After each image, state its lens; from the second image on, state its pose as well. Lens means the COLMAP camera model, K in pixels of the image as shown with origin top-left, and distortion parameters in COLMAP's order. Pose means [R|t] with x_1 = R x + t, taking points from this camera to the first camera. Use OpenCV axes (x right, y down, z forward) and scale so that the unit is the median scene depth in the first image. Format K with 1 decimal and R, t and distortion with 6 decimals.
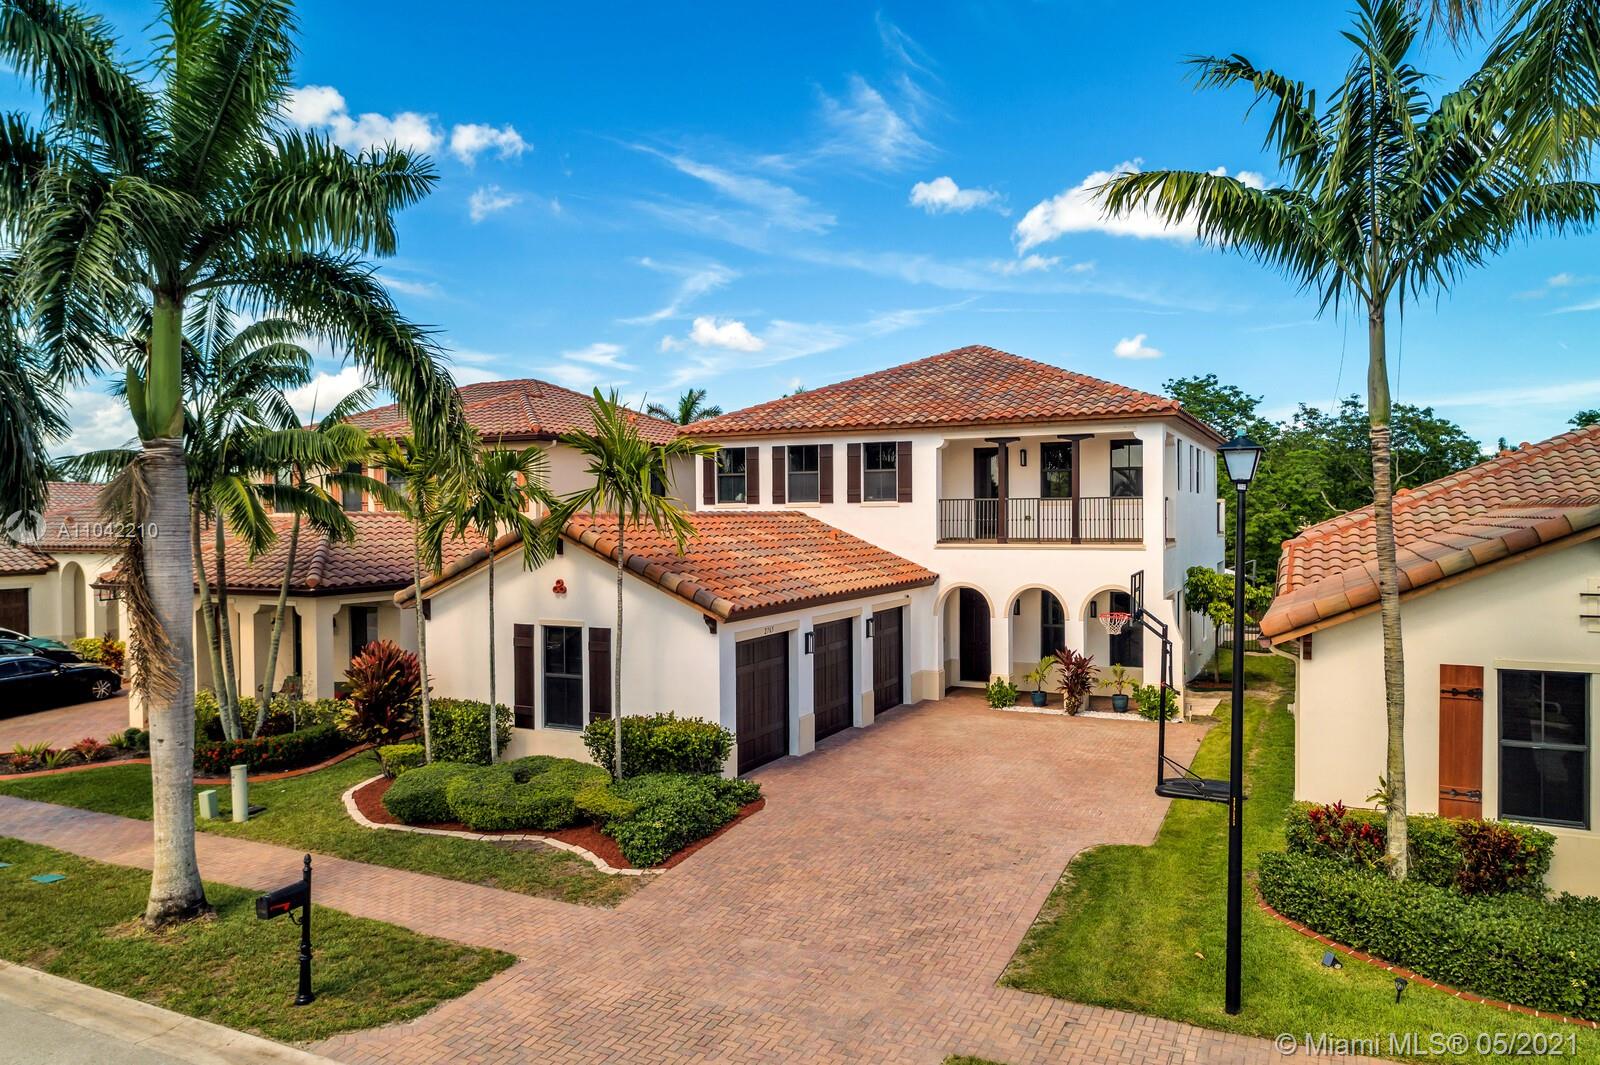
lens RADIAL K [[1093.6, 0, 800.5], [0, 1093.6, 533.1], [0, 0, 1]] dist [0.004411, 0.000938]
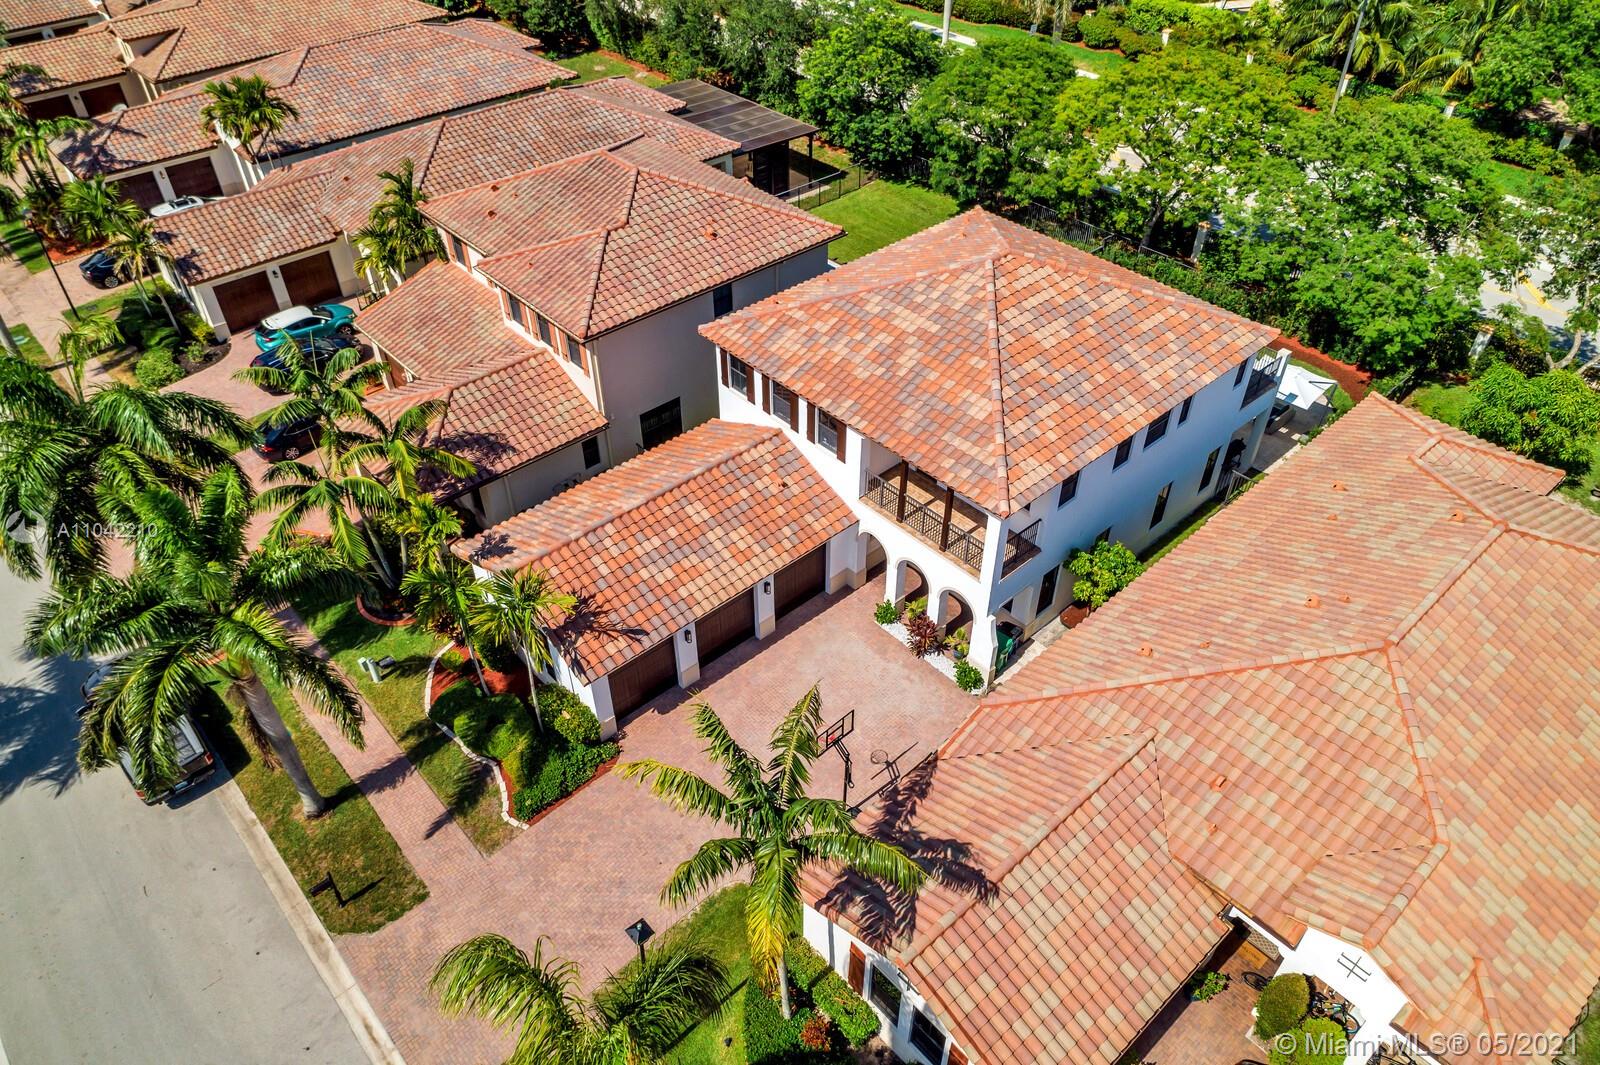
lens RADIAL K [[1093.6, 0, 800.7], [0, 1093.6, 531.2], [0, 0, 1]] dist [0.004411, 0.000938]
pose [[0.927799, 0.241683, -0.284215, 0.773097], [-0.003526, 0.767454, 0.641094, -1.384606], [0.373064, -0.593805, 0.712895, 0.086804]]
